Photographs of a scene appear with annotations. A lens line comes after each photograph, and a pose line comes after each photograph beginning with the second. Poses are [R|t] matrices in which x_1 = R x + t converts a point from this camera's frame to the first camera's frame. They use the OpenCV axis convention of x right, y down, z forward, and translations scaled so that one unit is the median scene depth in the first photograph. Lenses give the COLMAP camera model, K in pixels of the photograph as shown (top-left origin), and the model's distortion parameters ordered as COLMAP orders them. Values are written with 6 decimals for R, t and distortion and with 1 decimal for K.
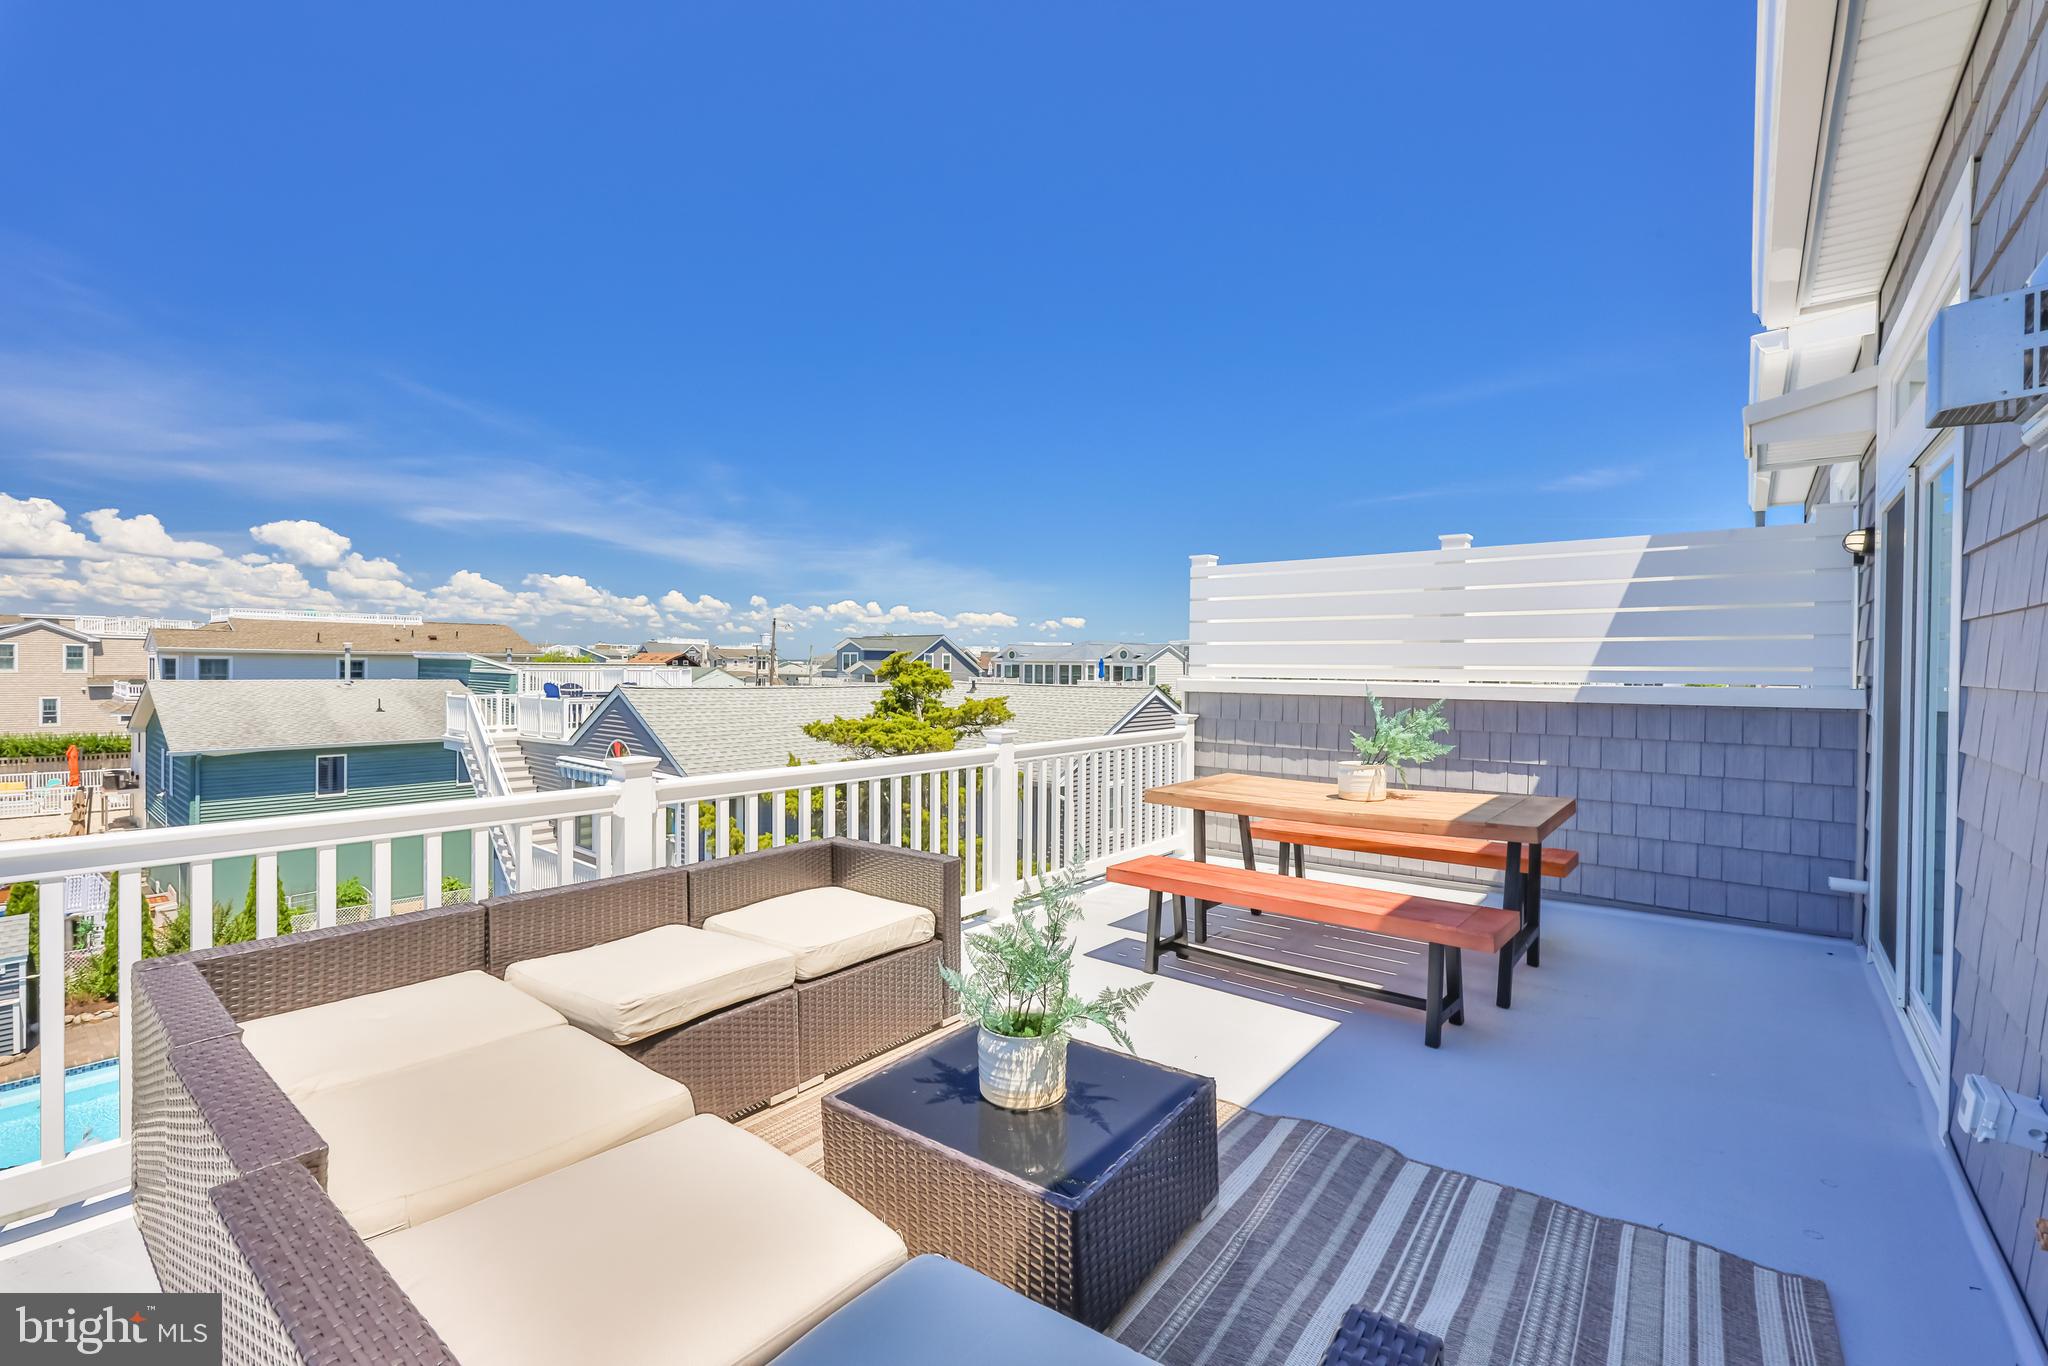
lens RADIAL K [[849.6, 0, 1024.0], [0, 849.6, 683.0], [0, 0, 1]] dist [0.000214, 0.000175]
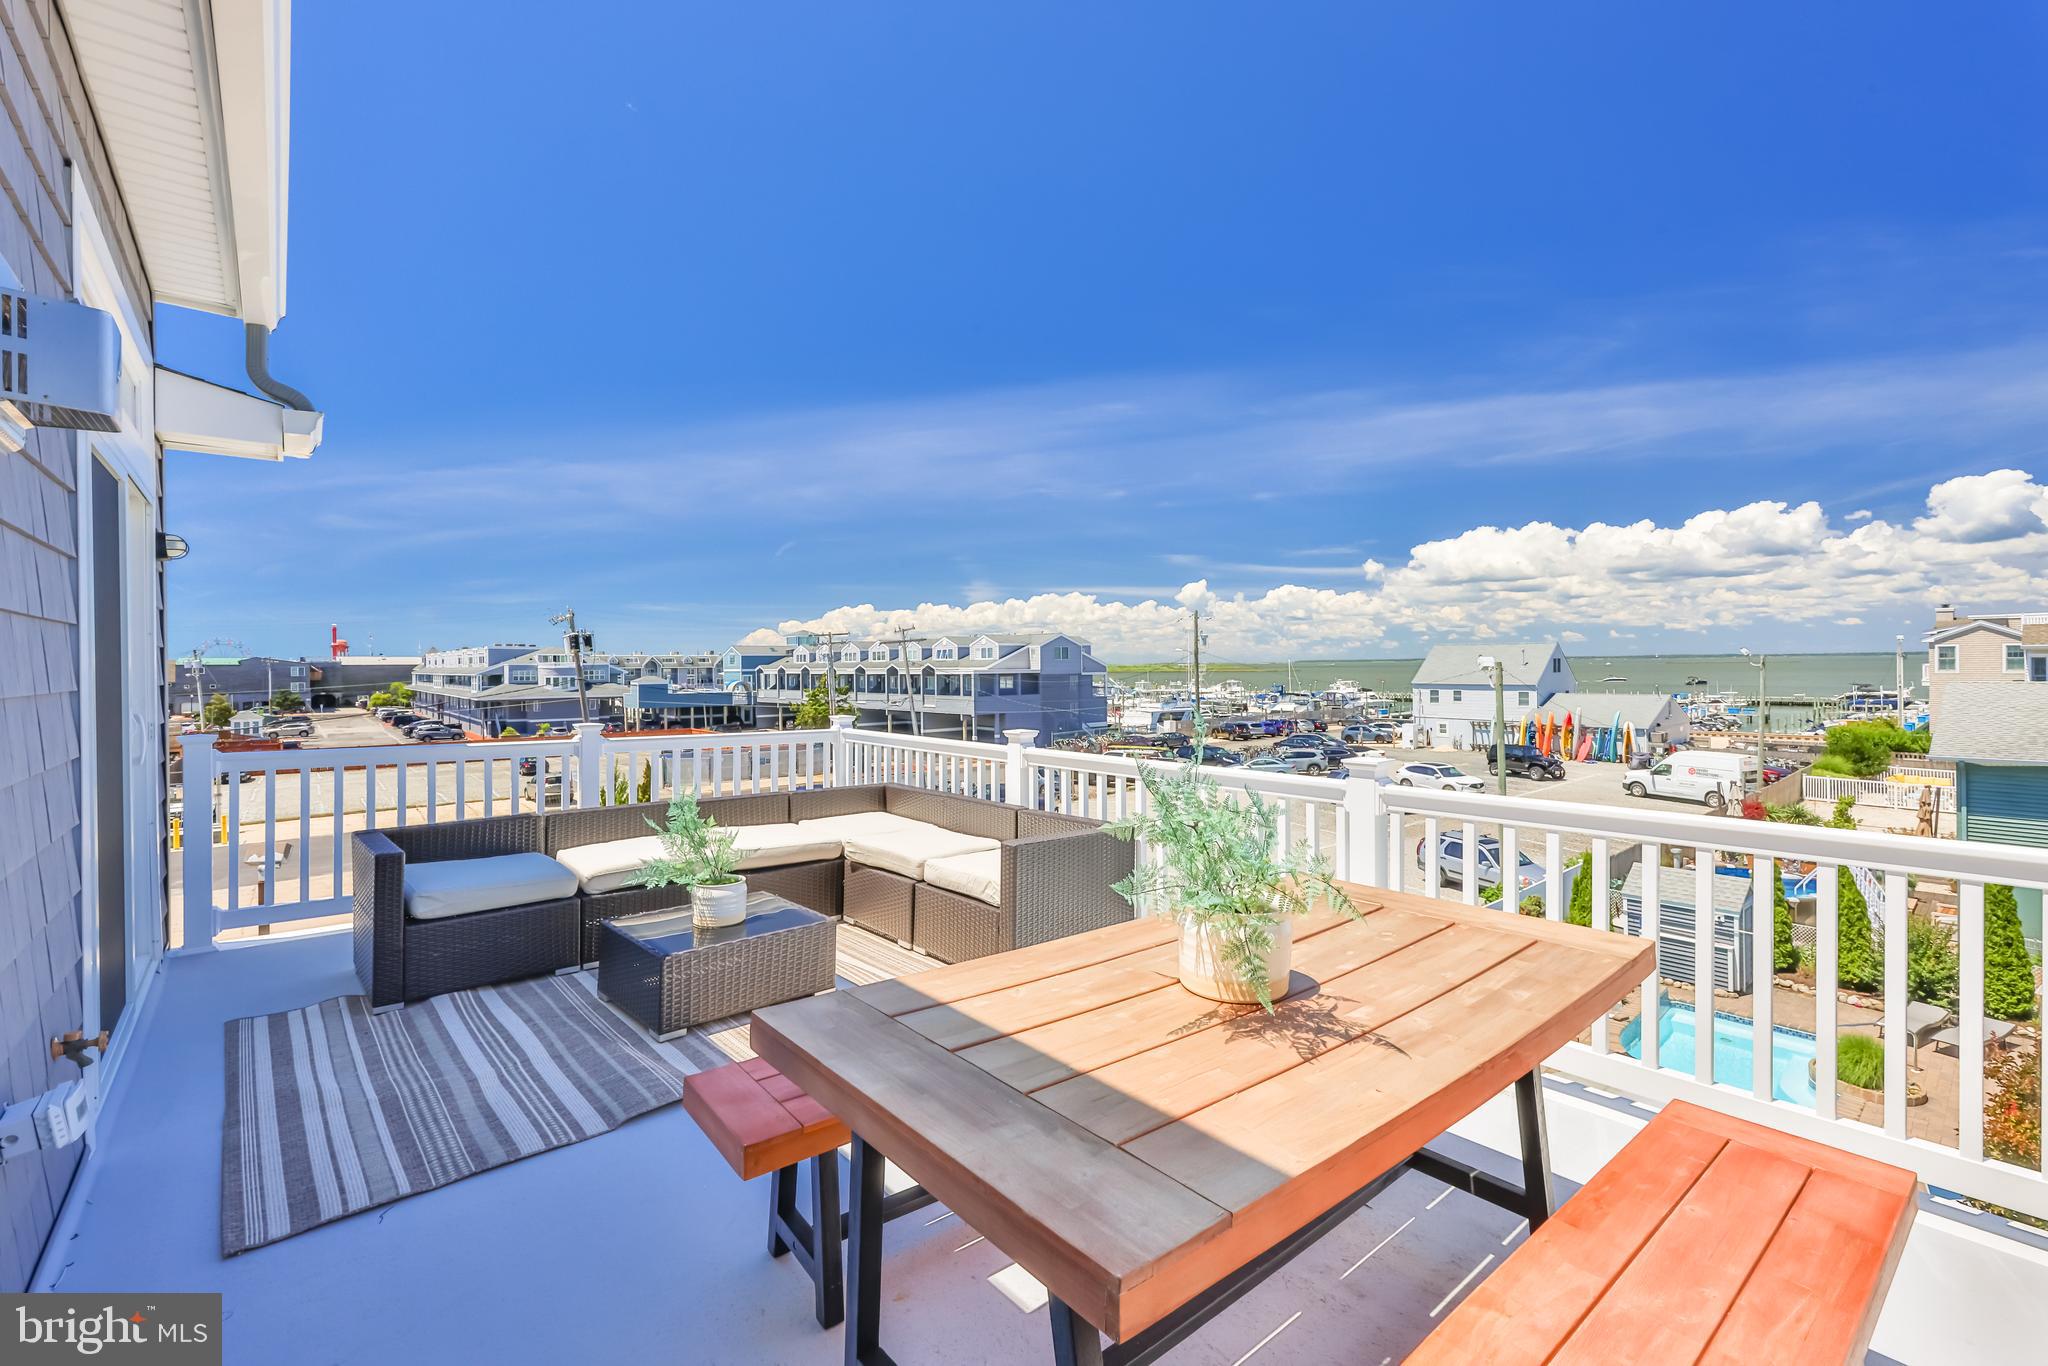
lens RADIAL K [[911.3, 0, 1057.7], [0, 911.3, 682.2], [0, 0, 1]] dist [0.001693, 0.000116]
pose [[-0.162267, 0.011808, -0.986676, 0.349649], [-0.013966, 0.999801, 0.014262, -0.006794], [0.986648, 0.016094, -0.162070, 0.407205]]
